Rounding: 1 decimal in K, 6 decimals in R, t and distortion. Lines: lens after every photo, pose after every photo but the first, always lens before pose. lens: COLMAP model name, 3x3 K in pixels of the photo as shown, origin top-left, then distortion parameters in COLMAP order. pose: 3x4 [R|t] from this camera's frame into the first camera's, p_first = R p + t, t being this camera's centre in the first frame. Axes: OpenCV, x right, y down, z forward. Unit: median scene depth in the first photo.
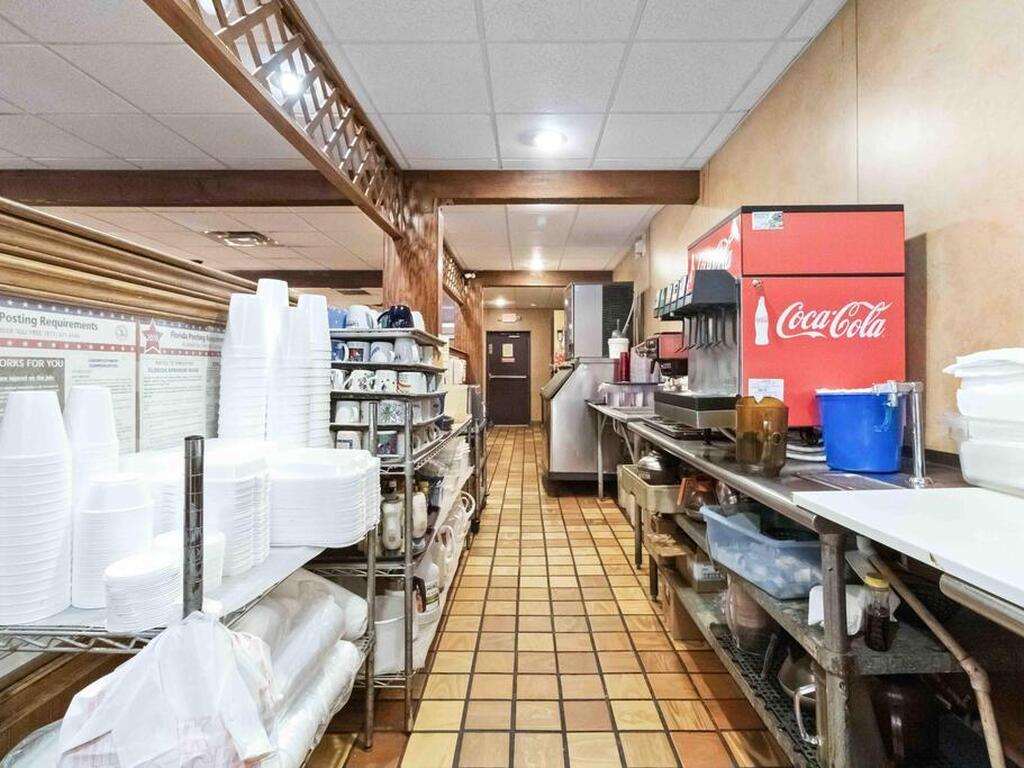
lens RADIAL K [[531.0, 0, 512.8], [0, 531.0, 375.9], [0, 0, 1]] dist [-0.004392, -0.001793]
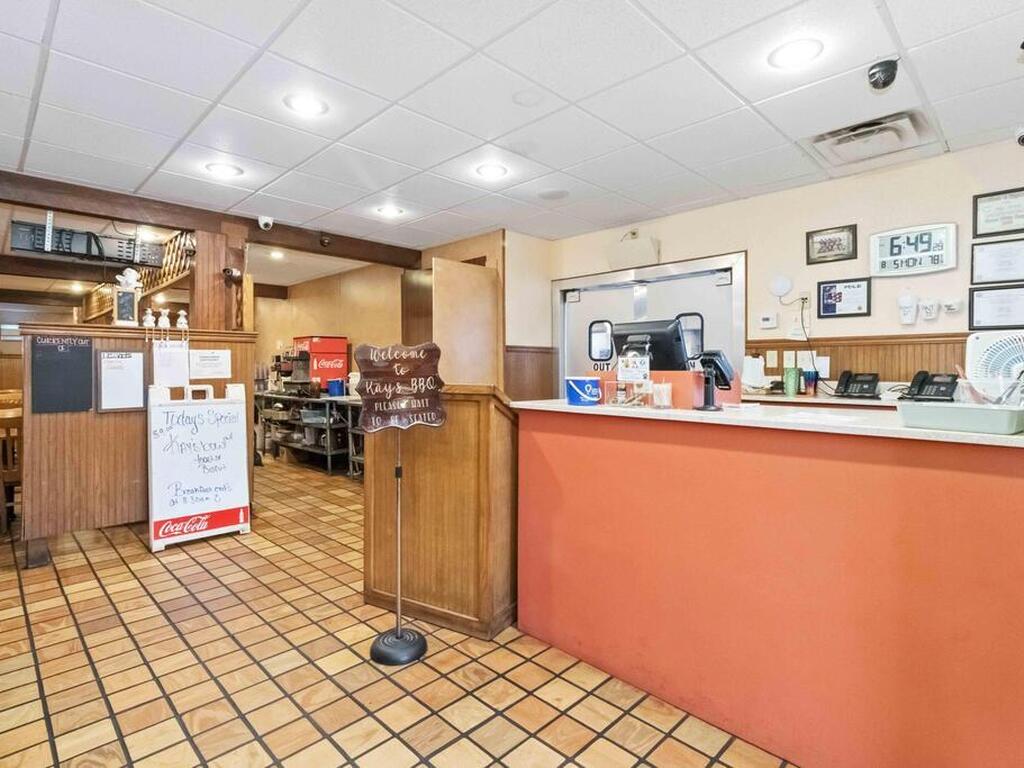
lens RADIAL K [[531.0, 0, 511.0], [0, 531.0, 377.8], [0, 0, 1]] dist [-0.004392, -0.001793]
pose [[0.697818, -0.000477, 0.716275, -1.447447], [0.000736, 1.000000, -0.000051, 0.011848], [-0.716275, 0.000563, 0.697818, -3.017873]]
